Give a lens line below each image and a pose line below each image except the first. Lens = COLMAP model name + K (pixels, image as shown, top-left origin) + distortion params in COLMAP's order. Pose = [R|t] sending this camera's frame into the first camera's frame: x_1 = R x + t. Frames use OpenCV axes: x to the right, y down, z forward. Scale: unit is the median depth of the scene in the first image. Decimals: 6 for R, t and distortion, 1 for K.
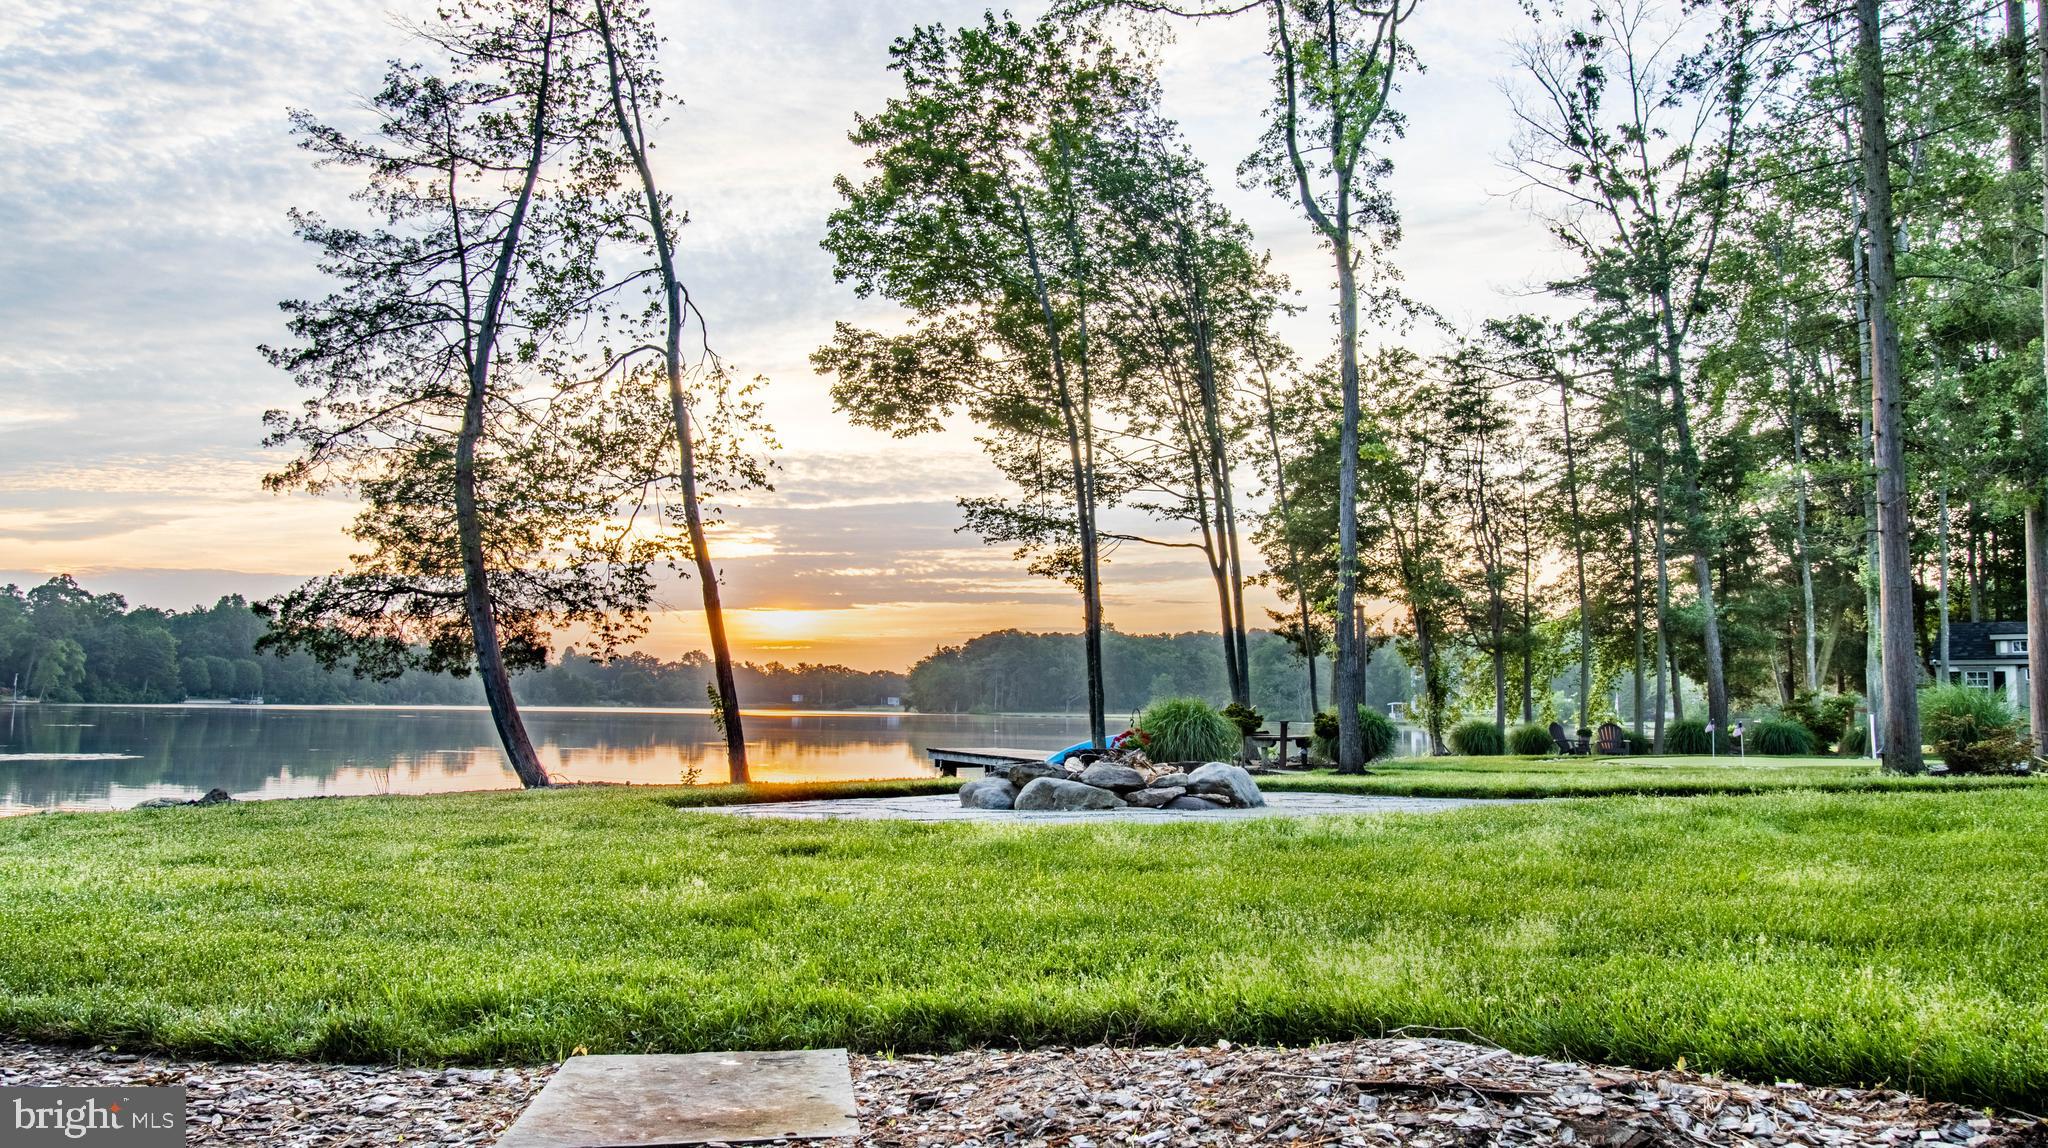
lens RADIAL K [[1602.4, 0, 1036.6], [0, 1602.4, 553.9], [0, 0, 1]] dist [0.017518, 0.002323]
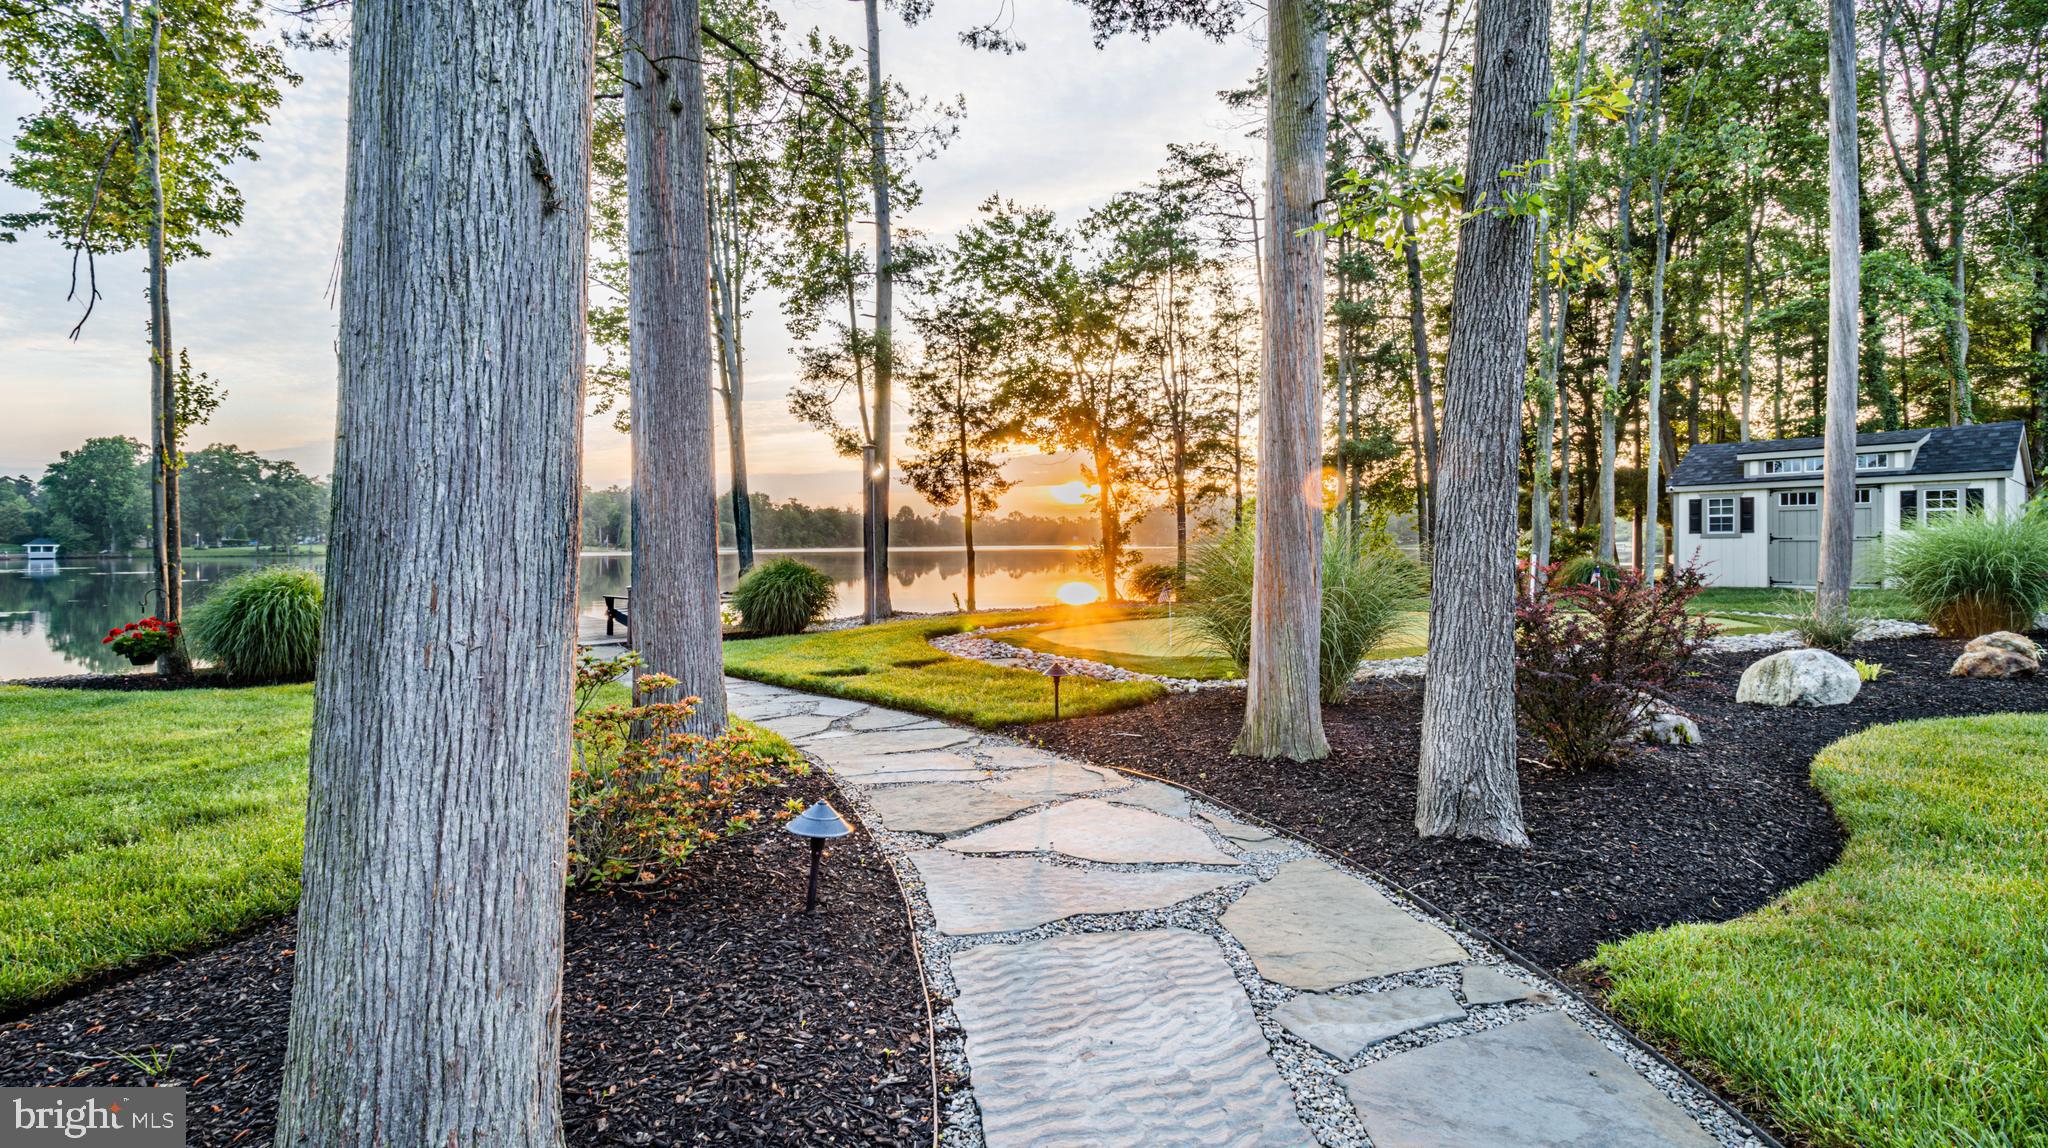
lens RADIAL K [[977.3, 0, 1024.2], [0, 977.3, 550.4], [0, 0, 1]] dist [0.000317, -0.012891]
pose [[0.977131, -0.020637, -0.211634, 0.334090], [0.042345, 0.994230, 0.098562, 0.033827], [0.208378, -0.105269, 0.972367, 0.418563]]
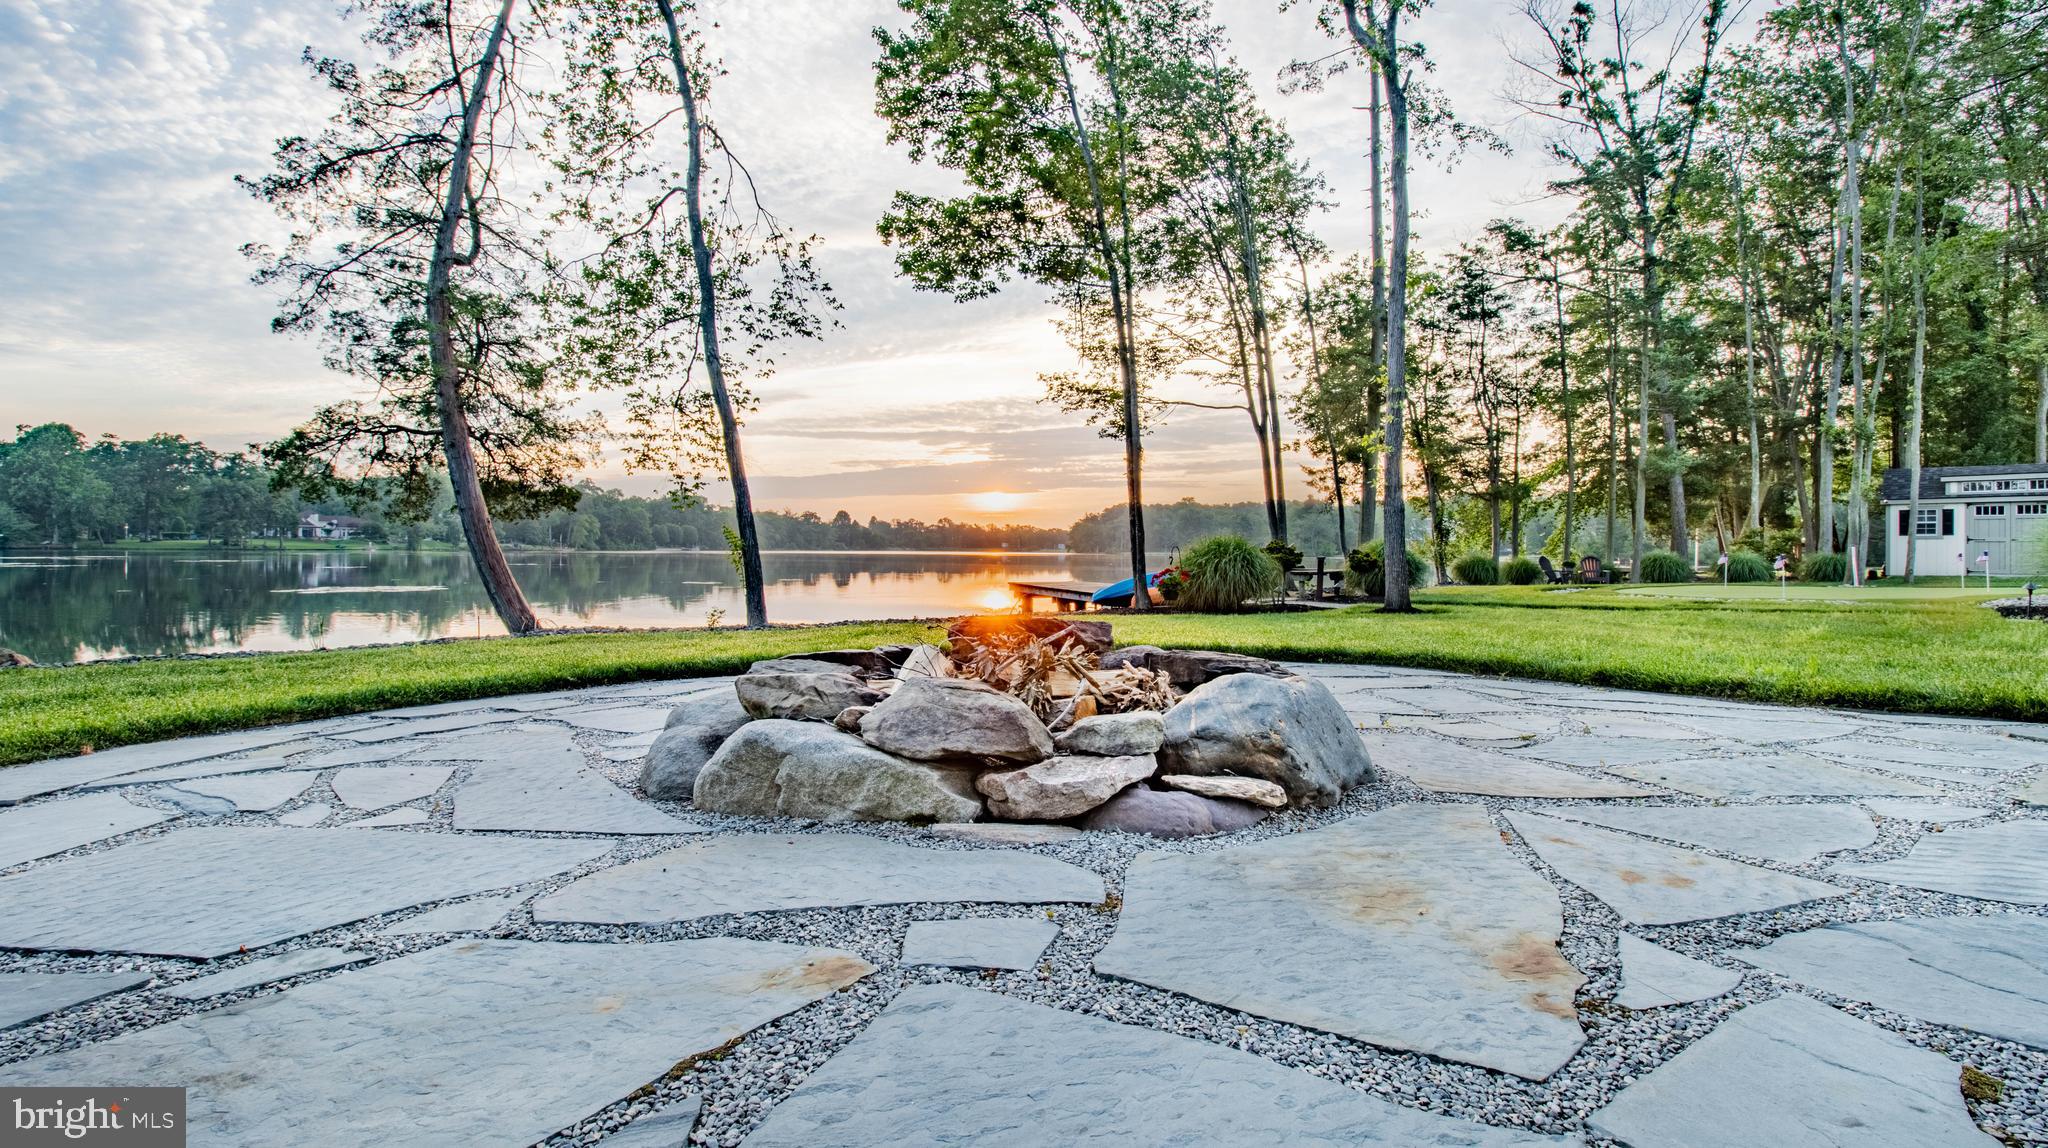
lens RADIAL K [[957.8, 0, 1028.0], [0, 957.8, 552.7], [0, 0, 1]] dist [0.001036, -0.013577]
pose [[0.992077, -0.007736, -0.125390, 0.028706], [0.019980, 0.995115, 0.096682, 0.025445], [0.124030, -0.098421, 0.987385, 0.248548]]
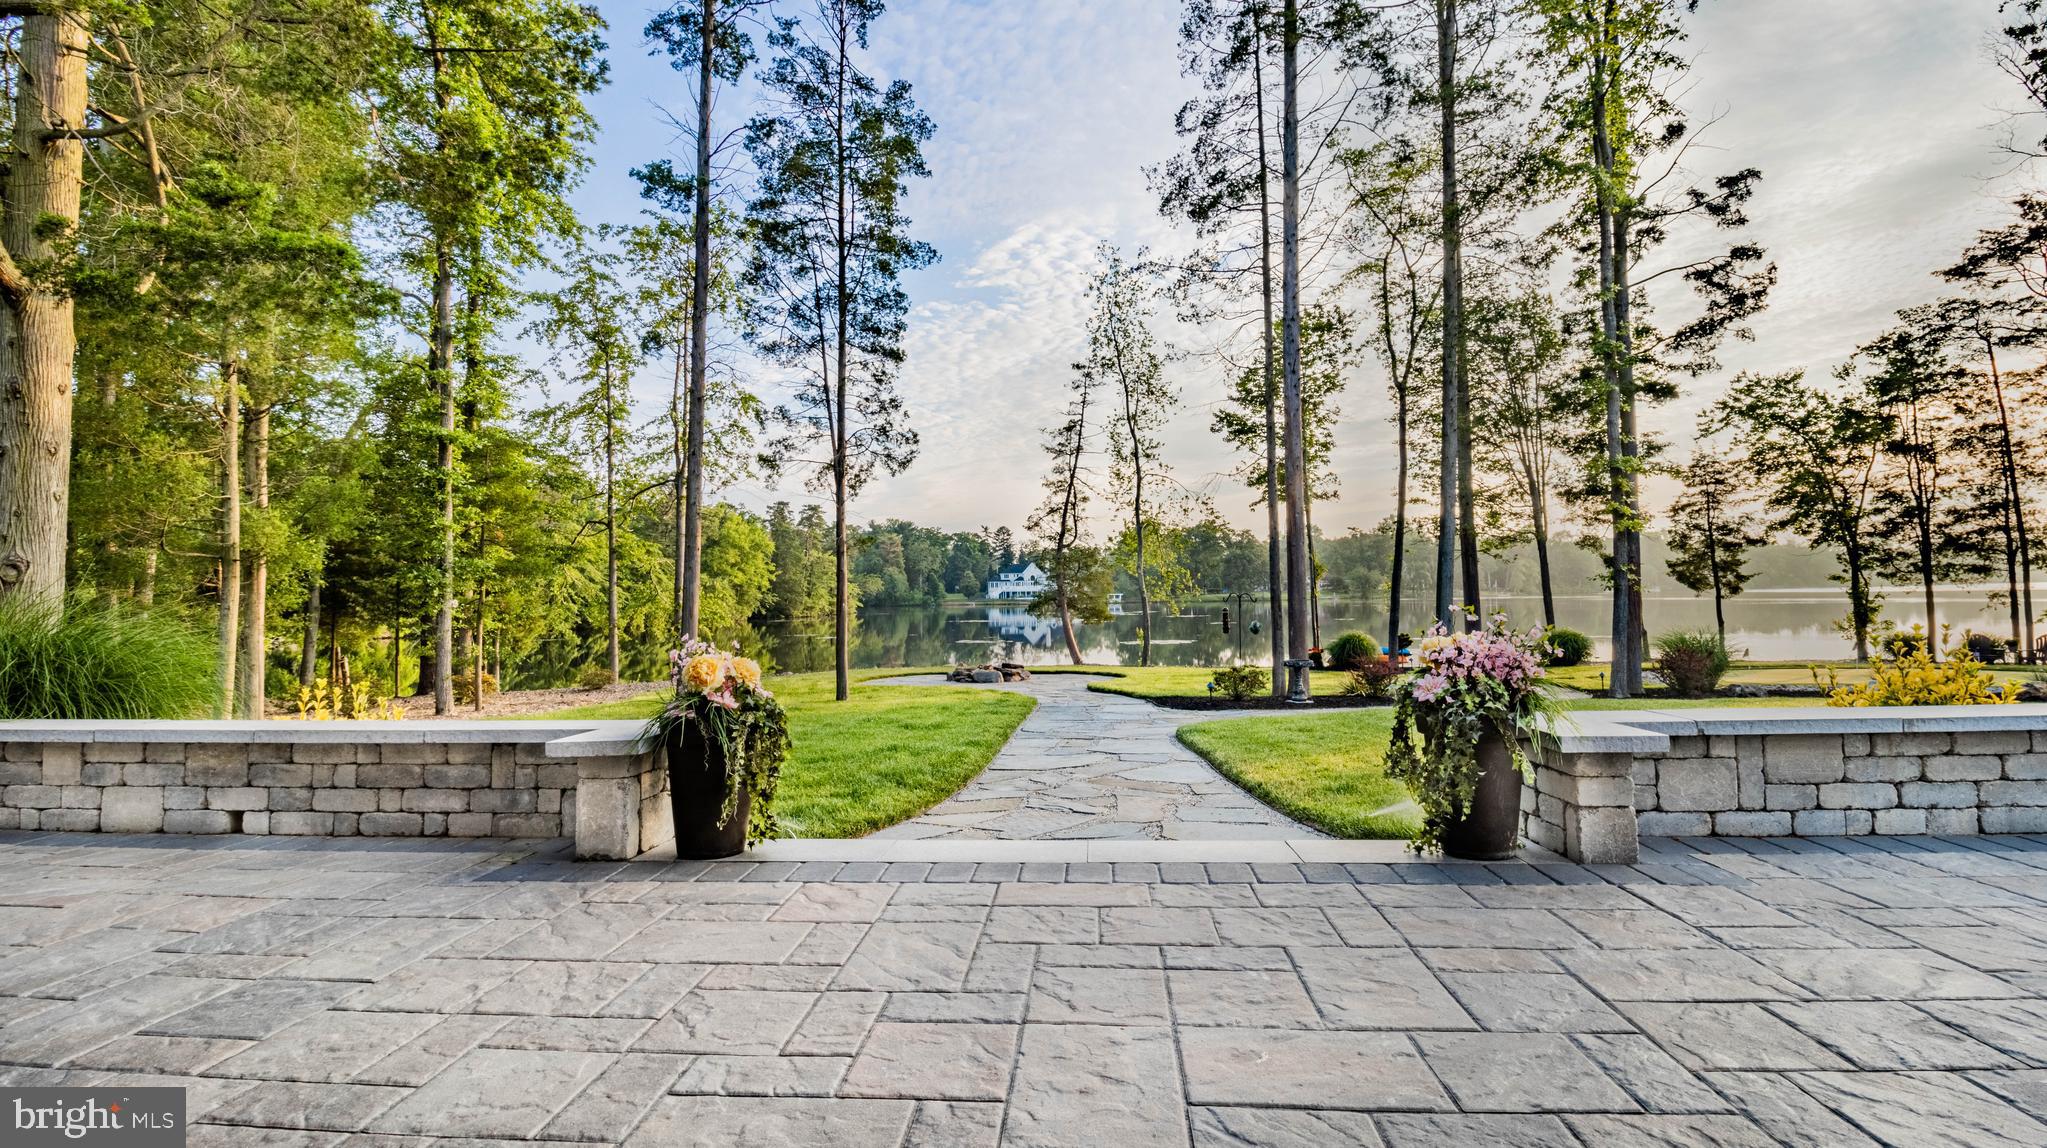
lens RADIAL K [[946.9, 0, 1024.2], [0, 946.9, 550.0], [0, 0, 1]] dist [-0.002090, -0.012133]
pose [[0.469964, -0.066022, -0.880213, 0.623140], [0.109632, 0.993843, -0.016010, -0.025641], [0.875851, -0.088975, 0.474309, 0.049498]]
